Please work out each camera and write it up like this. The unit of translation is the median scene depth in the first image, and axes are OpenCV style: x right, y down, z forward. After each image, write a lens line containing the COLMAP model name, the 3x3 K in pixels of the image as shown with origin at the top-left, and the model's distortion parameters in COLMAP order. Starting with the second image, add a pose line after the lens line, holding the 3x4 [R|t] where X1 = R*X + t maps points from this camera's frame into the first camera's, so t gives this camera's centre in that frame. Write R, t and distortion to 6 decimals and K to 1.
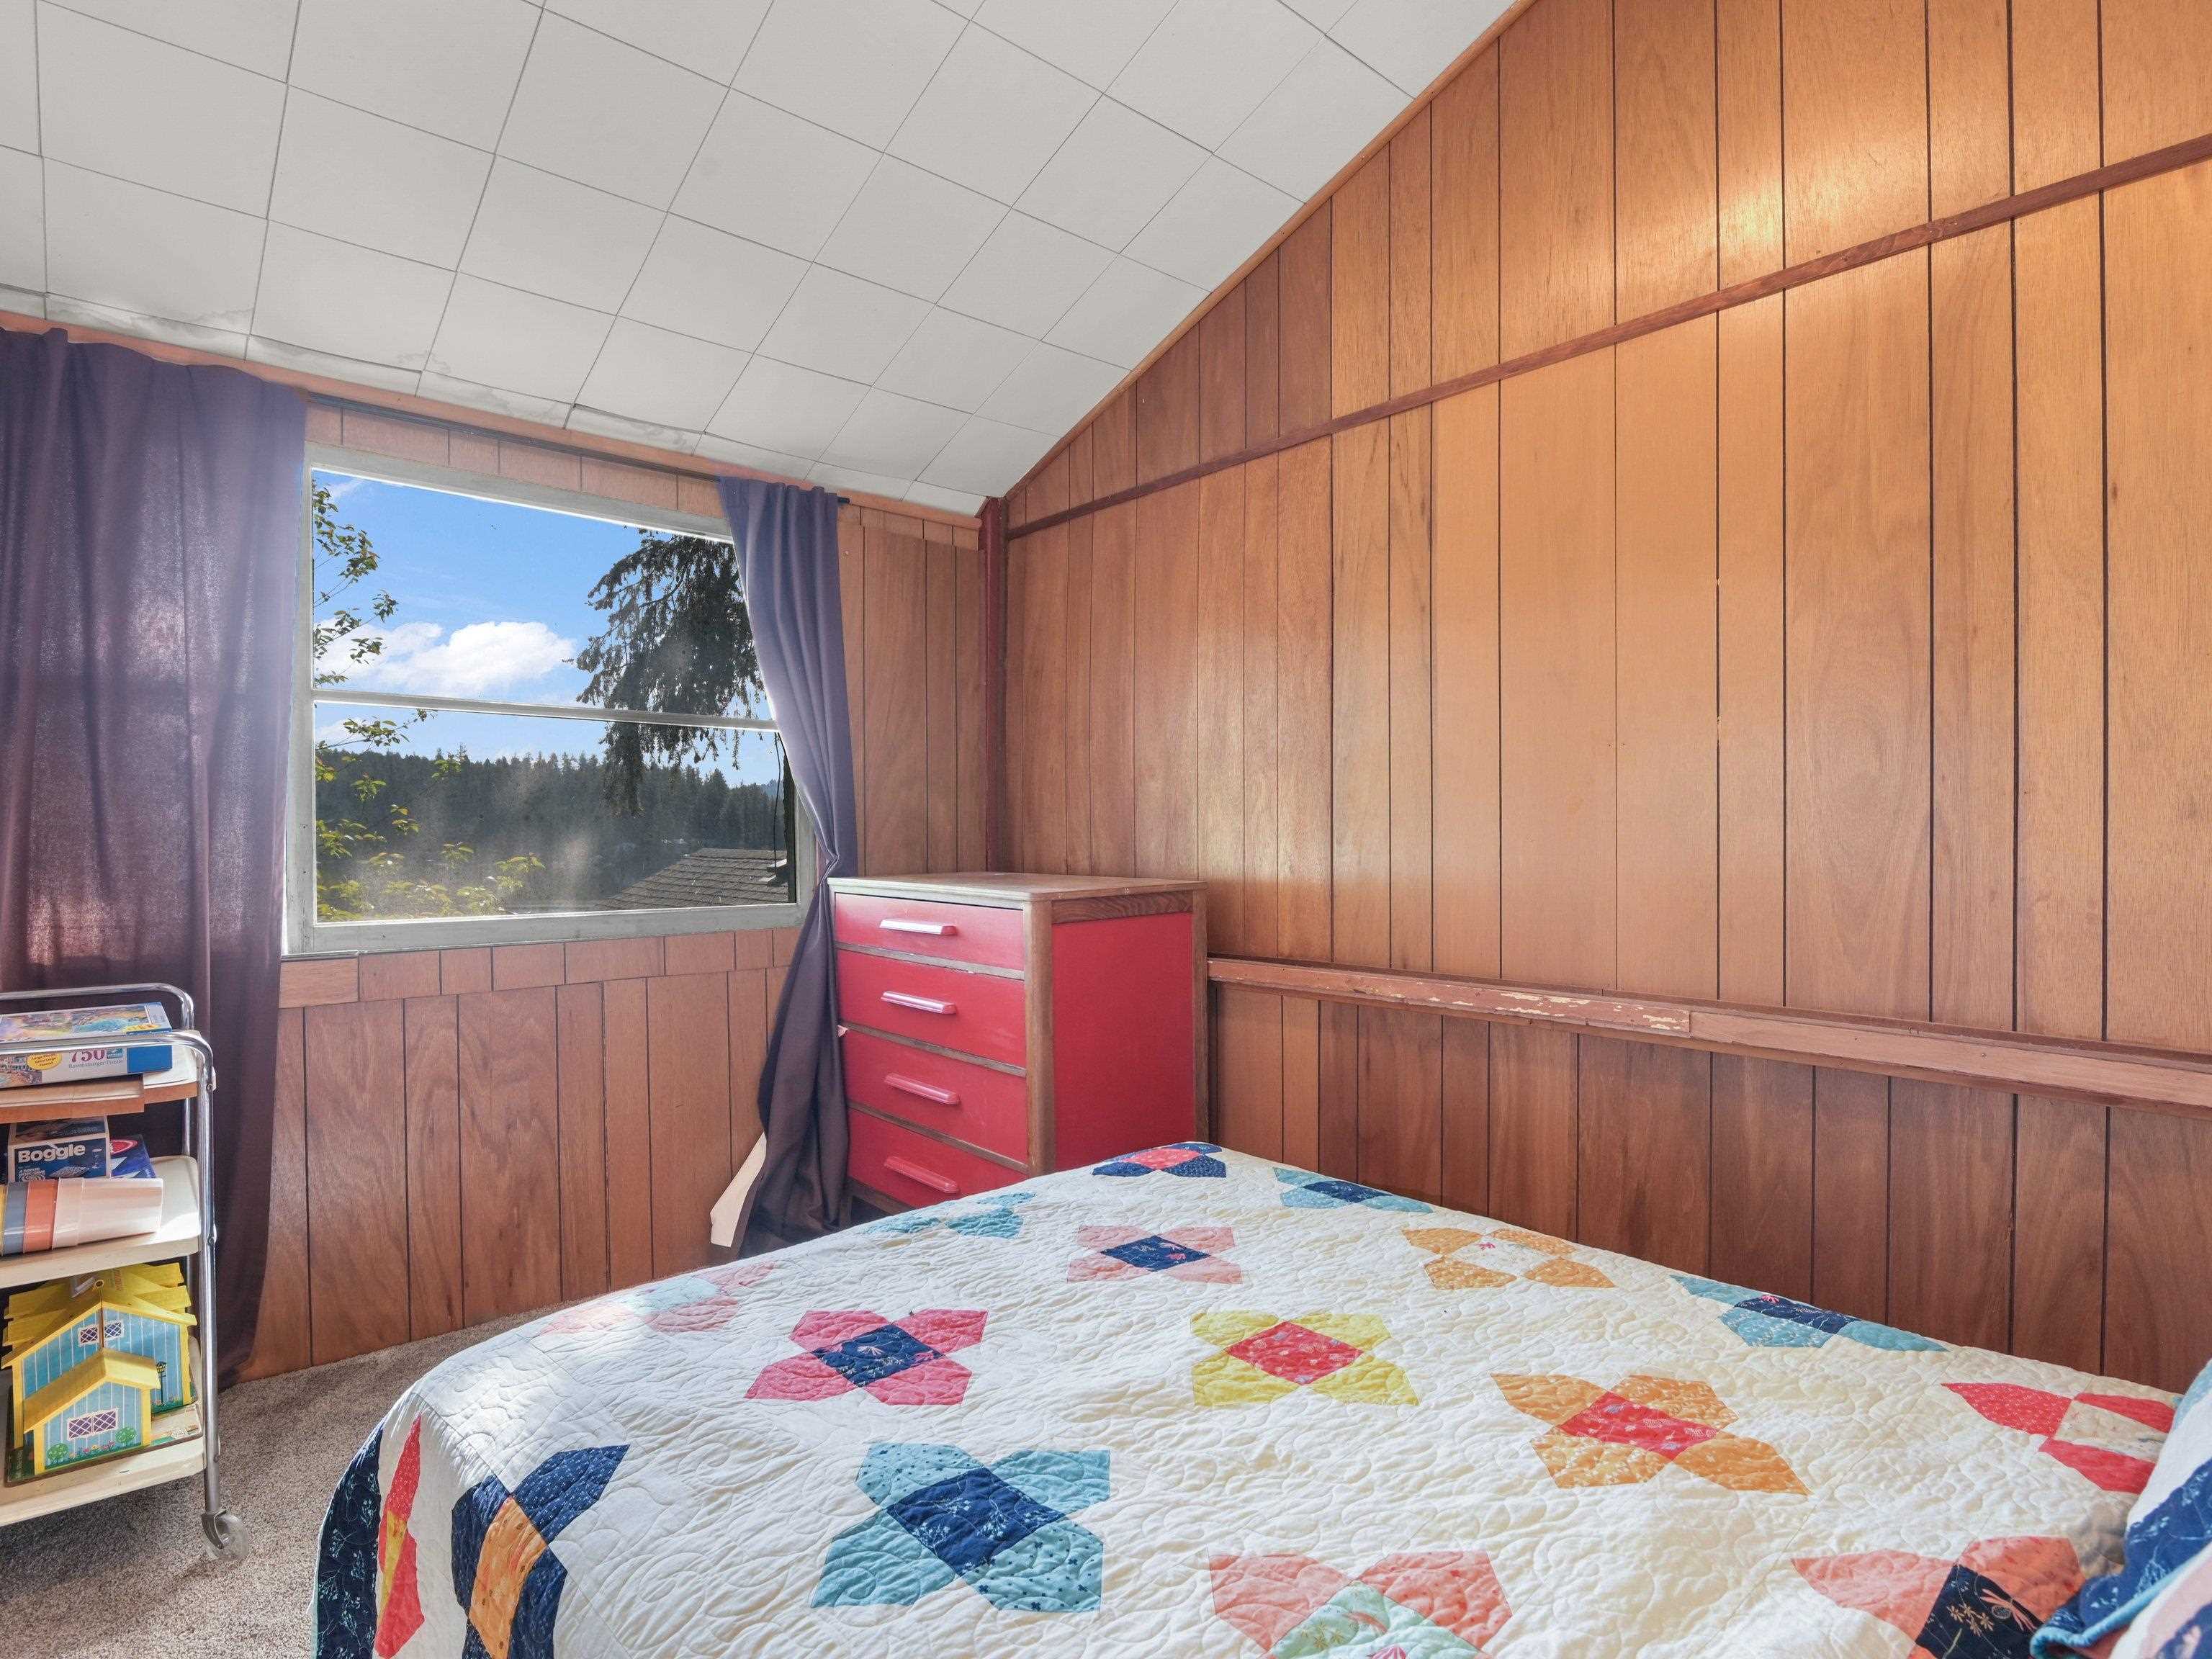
lens RADIAL K [[1171.1, 0, 1102.8], [0, 1171.1, 833.3], [0, 0, 1]] dist [-0.008791, -0.008543]
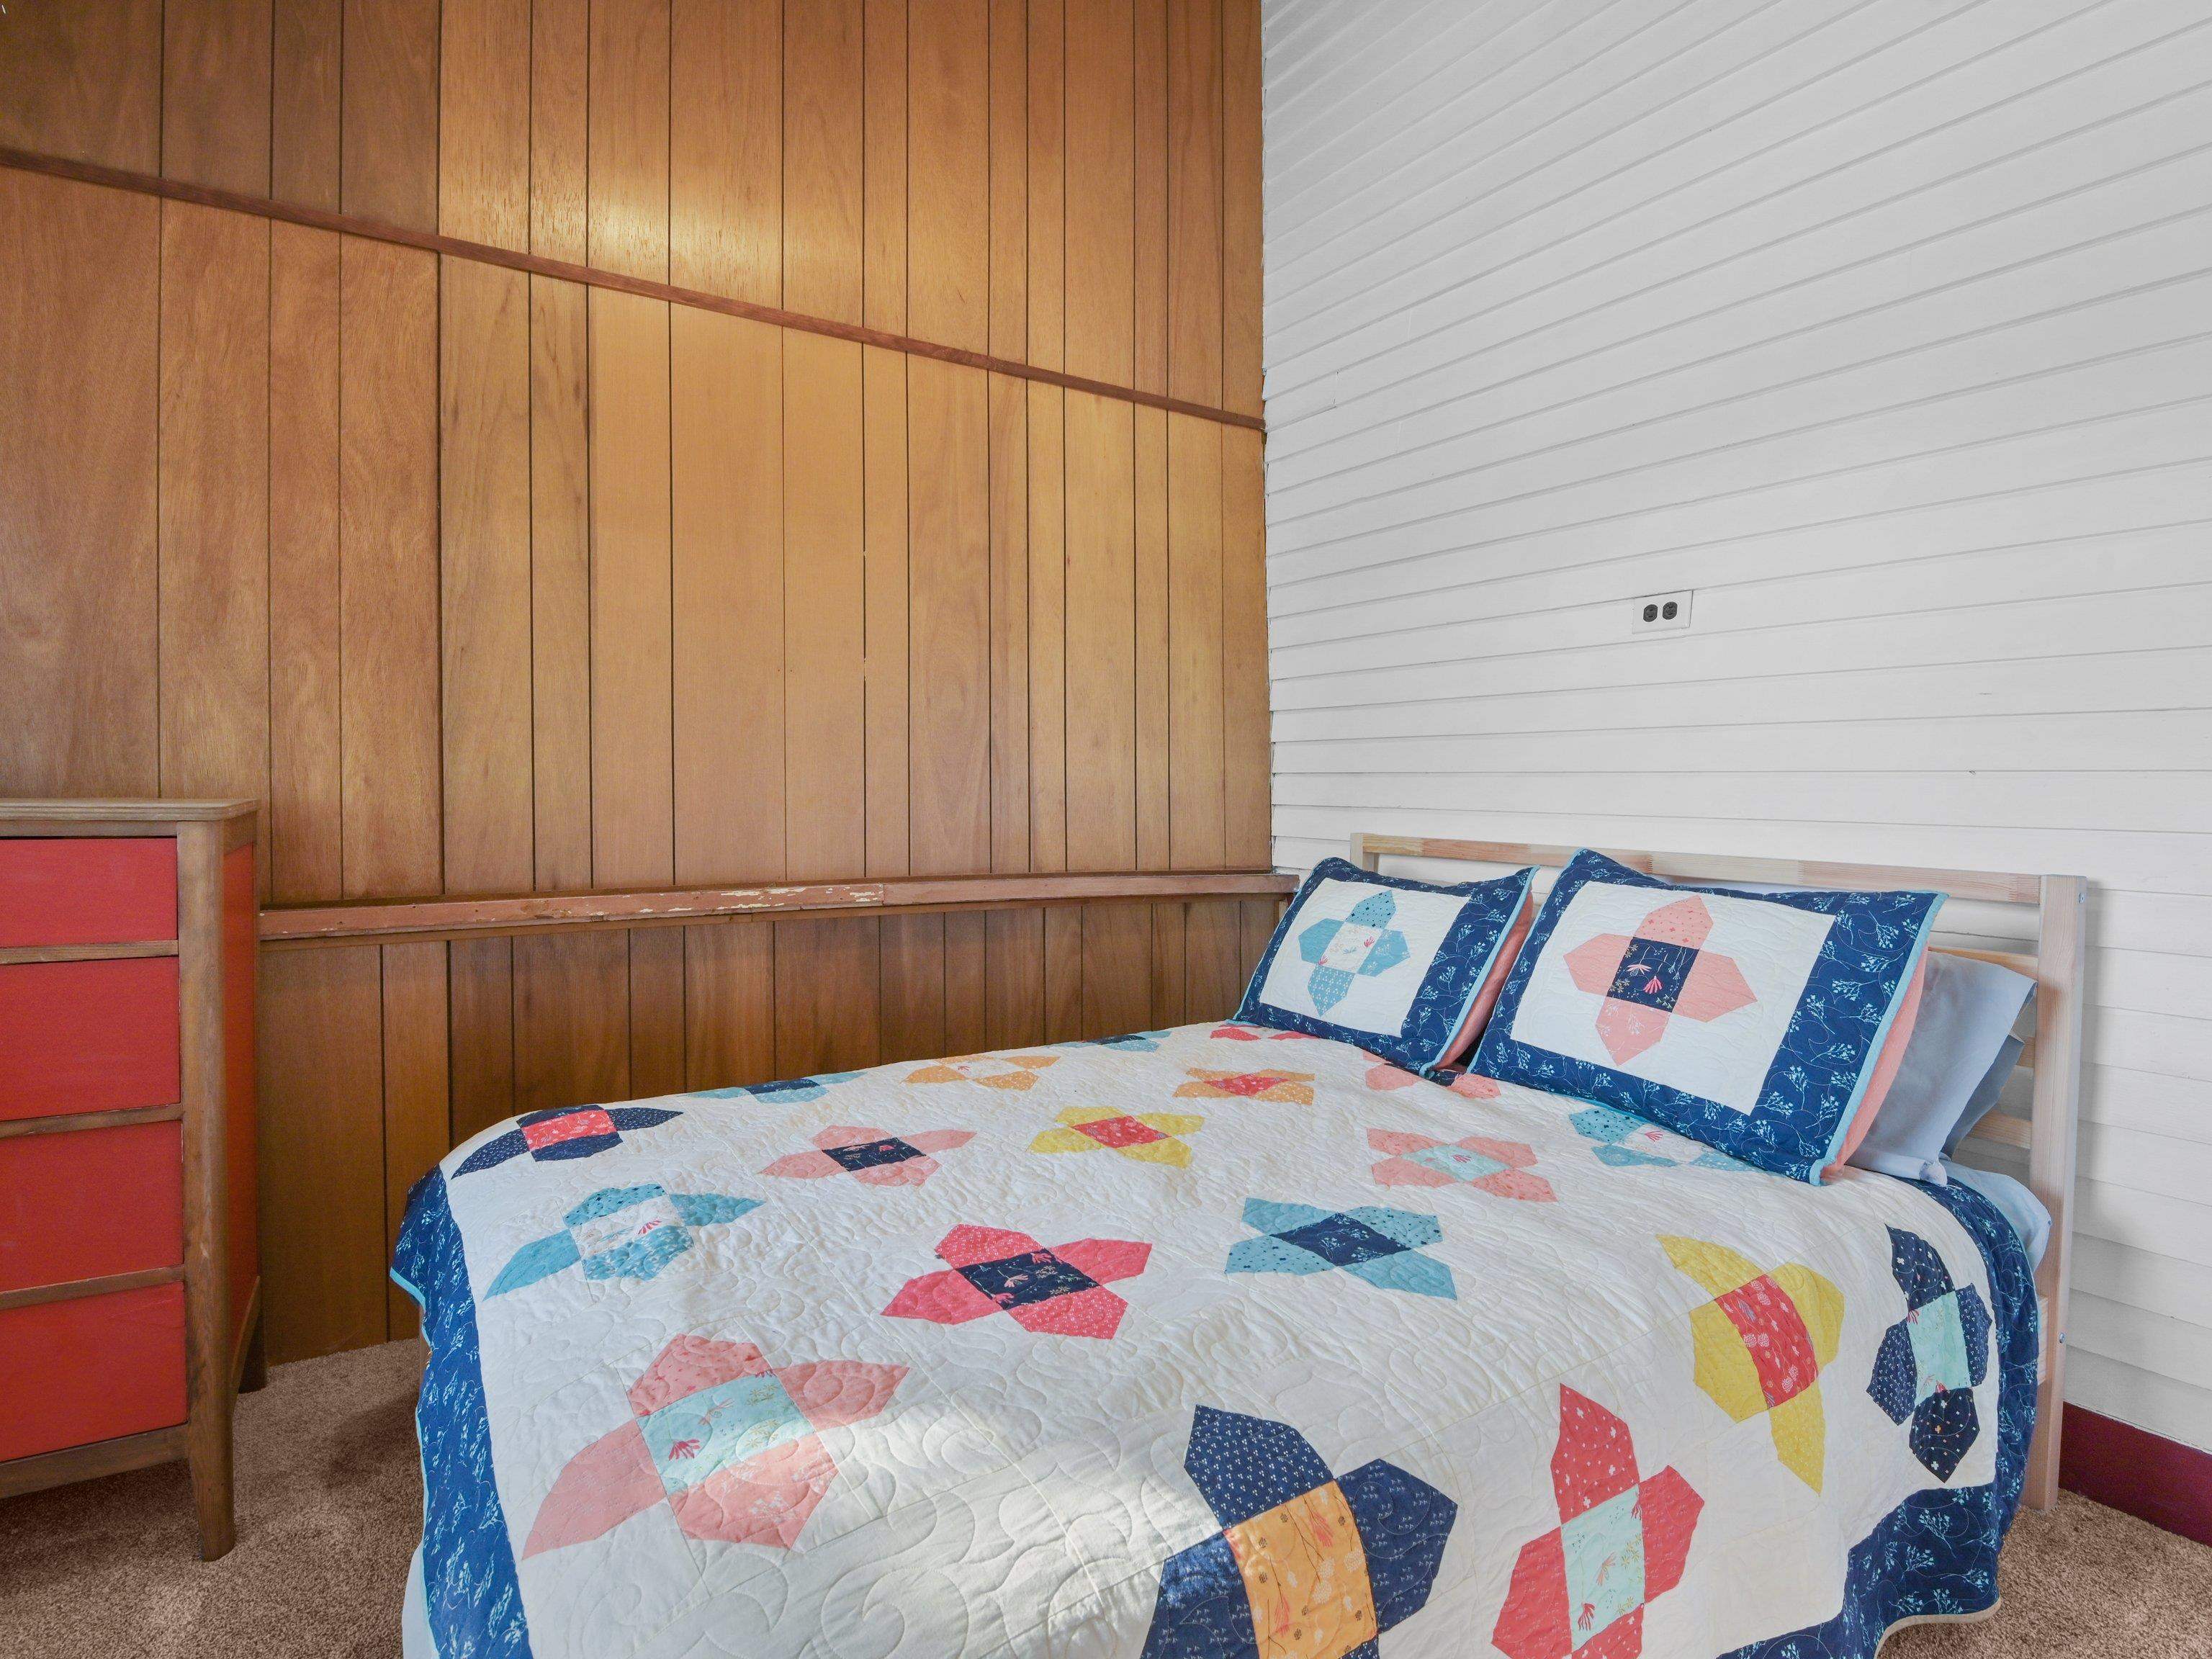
lens RADIAL K [[1171.1, 0, 1116.1], [0, 1171.1, 791.0], [0, 0, 1]] dist [-0.008791, -0.008543]
pose [[0.139581, 0.007259, 0.990184, -0.745078], [-0.000316, 0.999973, -0.007286, 0.059087], [-0.990211, 0.000704, 0.139579, 0.568177]]
